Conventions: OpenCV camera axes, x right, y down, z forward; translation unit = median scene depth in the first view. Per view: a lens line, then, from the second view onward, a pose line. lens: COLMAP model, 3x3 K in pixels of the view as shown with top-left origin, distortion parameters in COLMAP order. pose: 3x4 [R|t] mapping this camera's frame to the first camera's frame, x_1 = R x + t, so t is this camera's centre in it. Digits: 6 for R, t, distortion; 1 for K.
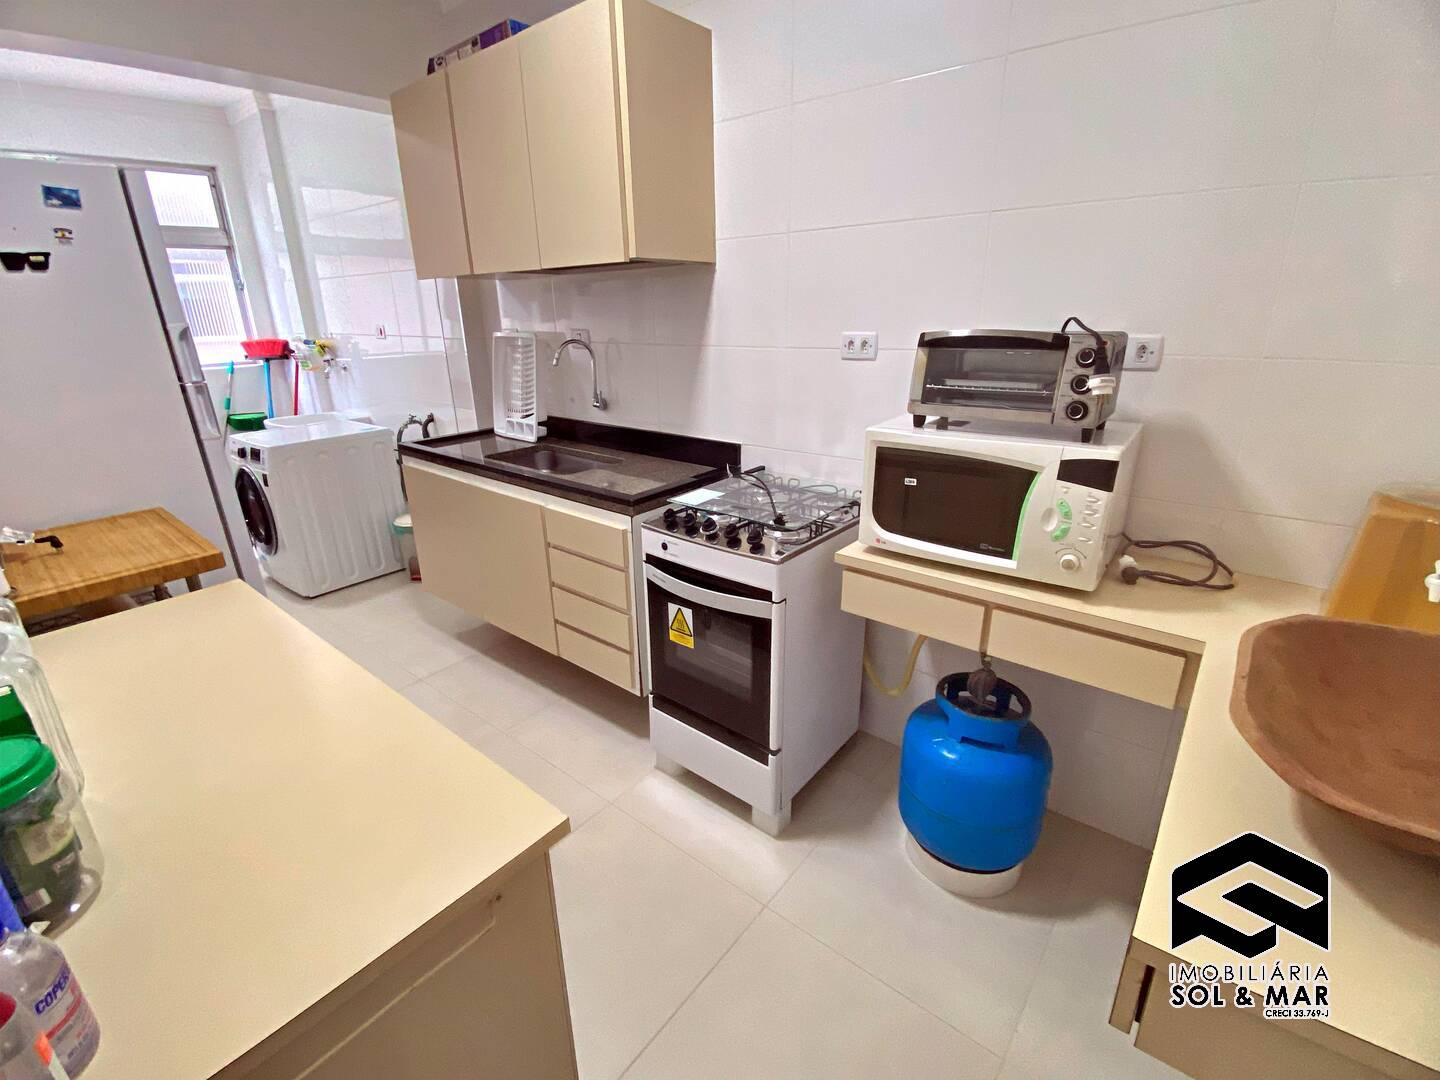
lens RADIAL K [[664.3, 0, 725.5], [0, 664.3, 547.9], [0, 0, 1]] dist [0.024575, -0.023104]
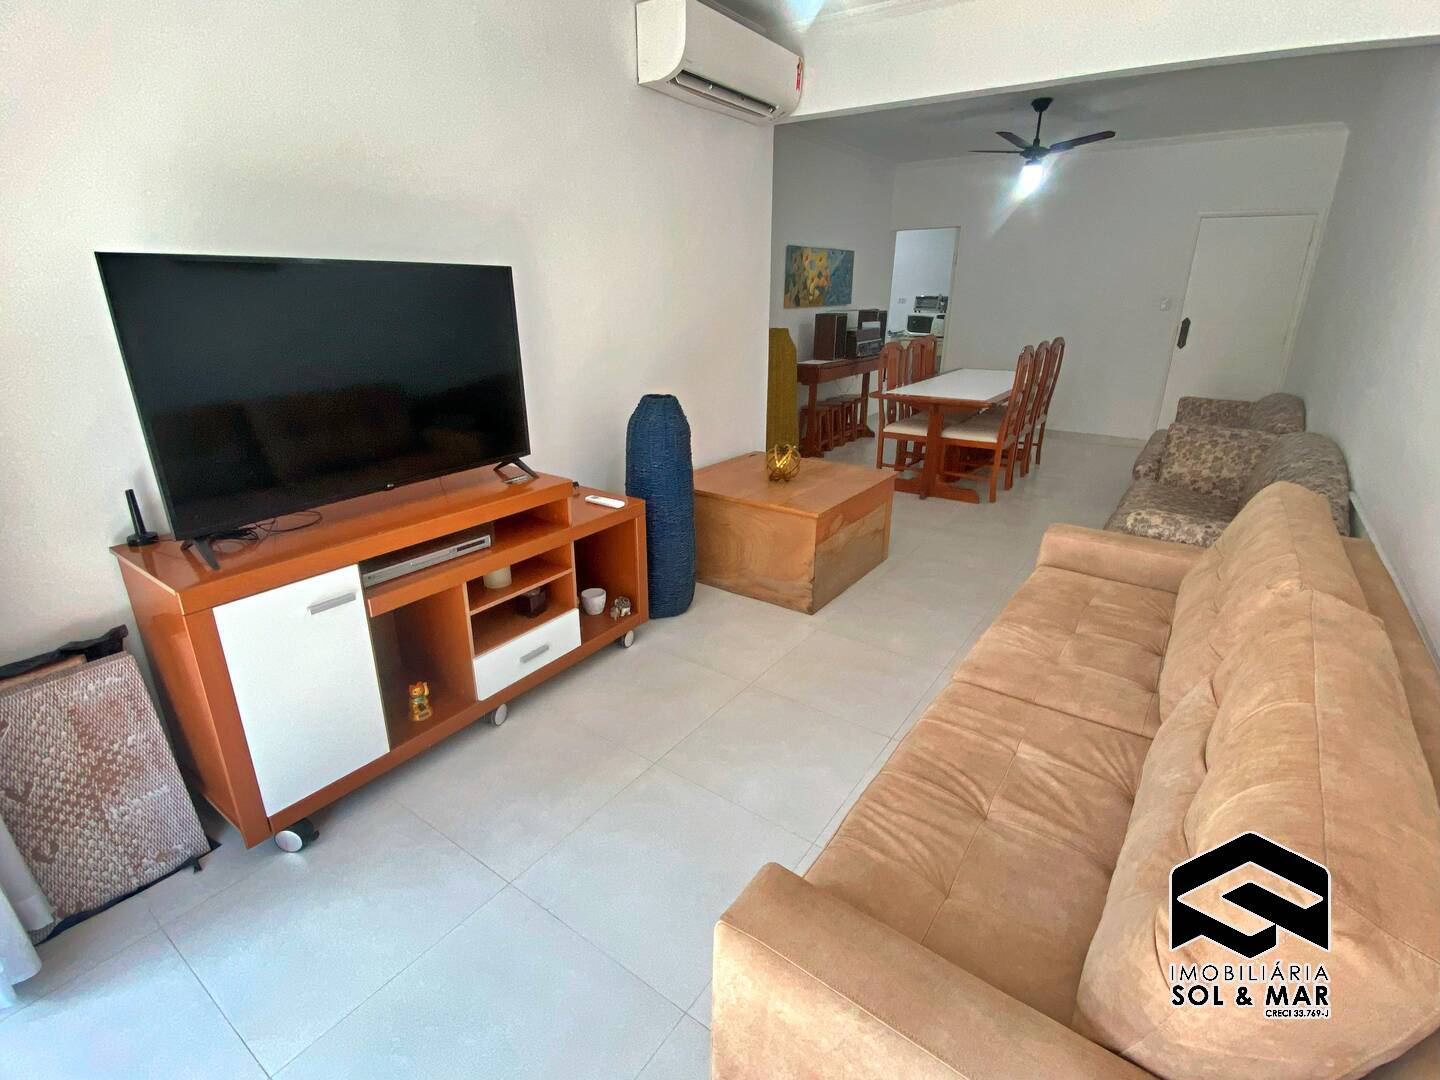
lens RADIAL K [[664.3, 0, 718.3], [0, 664.3, 541.6], [0, 0, 1]] dist [0.024575, -0.023104]
pose [[0.998207, -0.013674, 0.058273, -1.465562], [0.012715, 0.999778, 0.016790, 1.388033], [-0.058489, -0.016019, 0.998160, -3.881583]]
